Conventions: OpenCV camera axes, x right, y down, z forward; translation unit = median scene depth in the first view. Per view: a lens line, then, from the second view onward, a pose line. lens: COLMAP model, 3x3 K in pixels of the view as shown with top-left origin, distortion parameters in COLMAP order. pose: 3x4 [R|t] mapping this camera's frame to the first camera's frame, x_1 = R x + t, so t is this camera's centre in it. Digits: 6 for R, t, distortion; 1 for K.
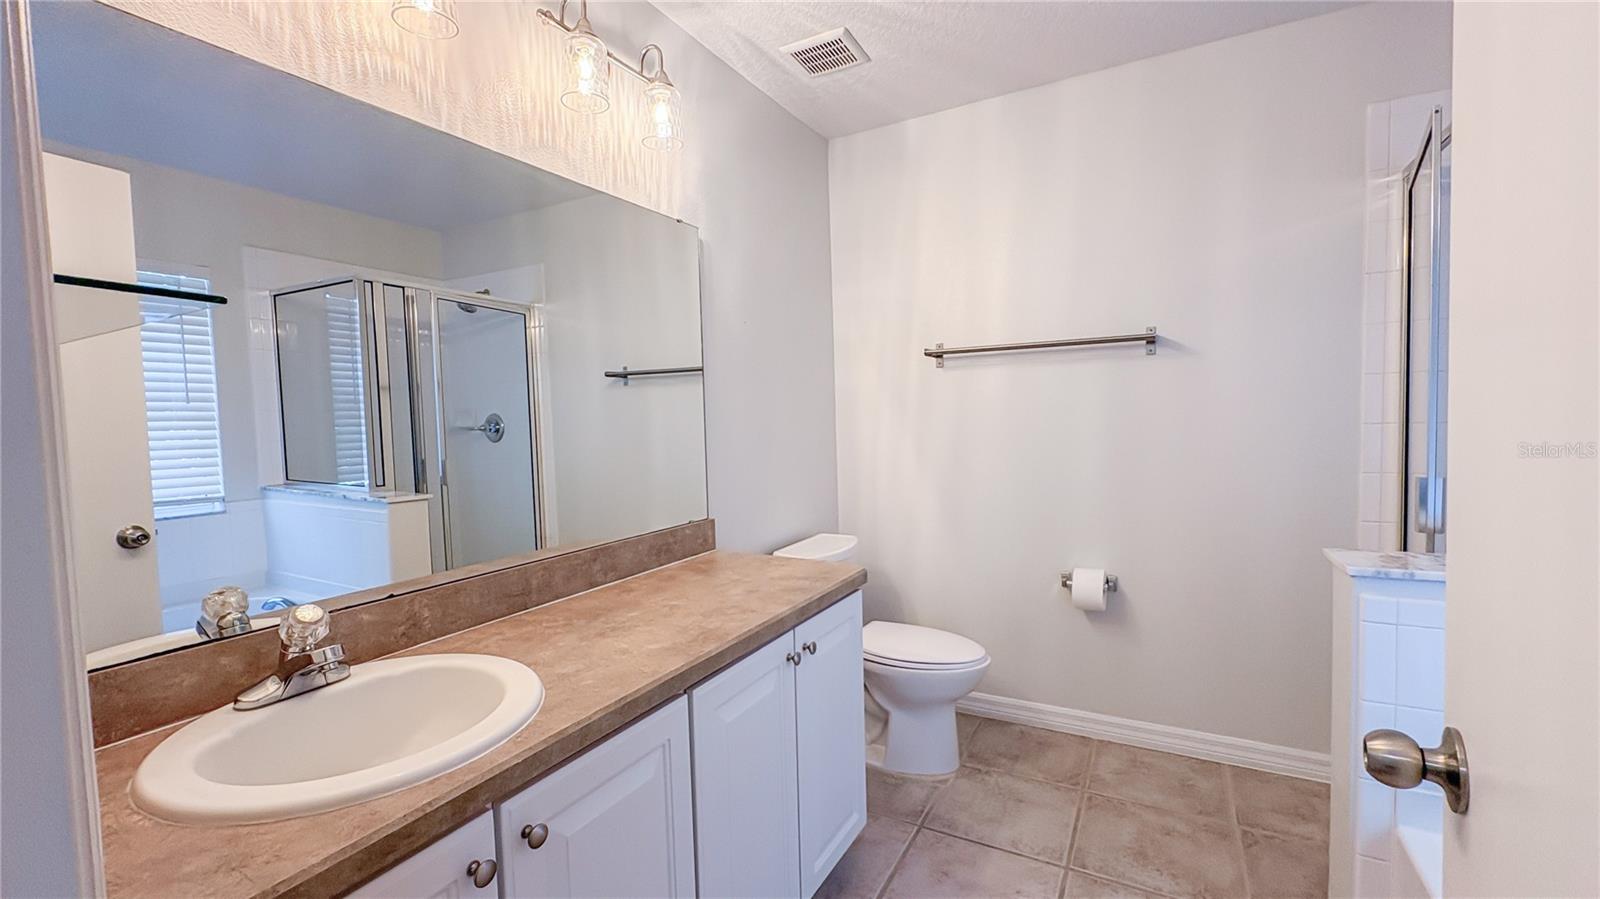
lens RADIAL K [[662.5, 0, 805.8], [0, 662.5, 450.4], [0, 0, 1]] dist [-0.002538, -0.000086]
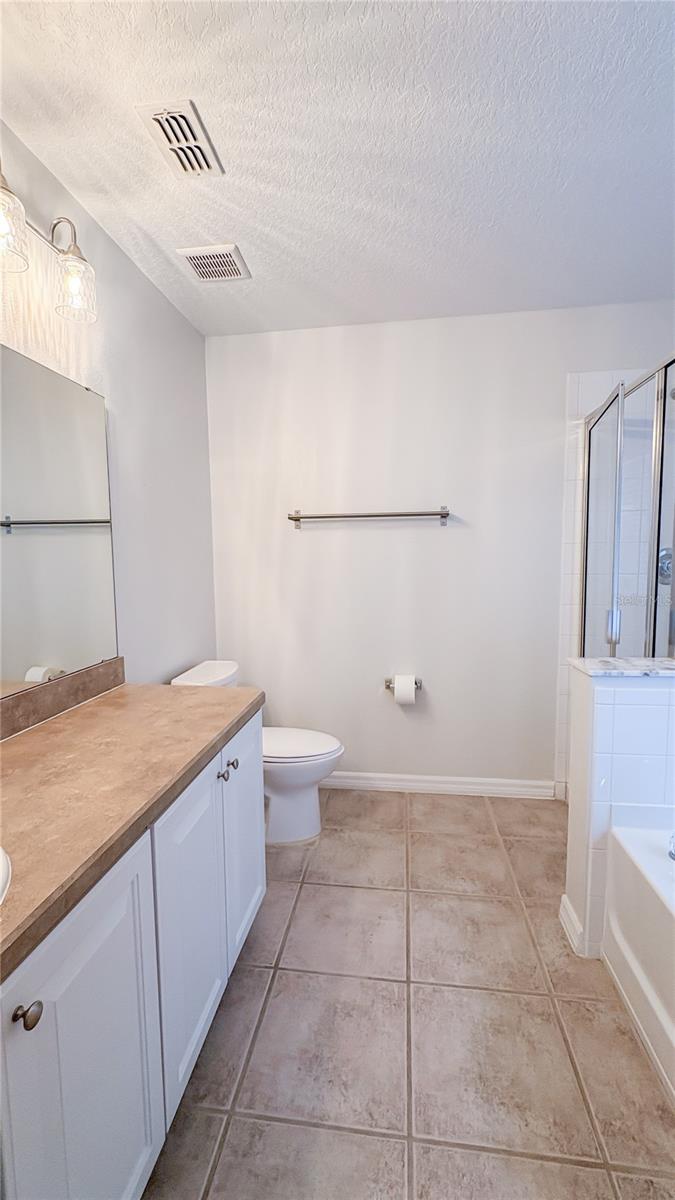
lens RADIAL K [[496.8, 0, 340.6], [0, 496.8, 599.3], [0, 0, 1]] dist [-0.002538, -0.000086]
pose [[0.933459, -0.015519, 0.358349, -0.095793], [0.005216, 0.999545, 0.029701, -0.019447], [-0.358647, -0.025856, 0.933115, 0.071231]]
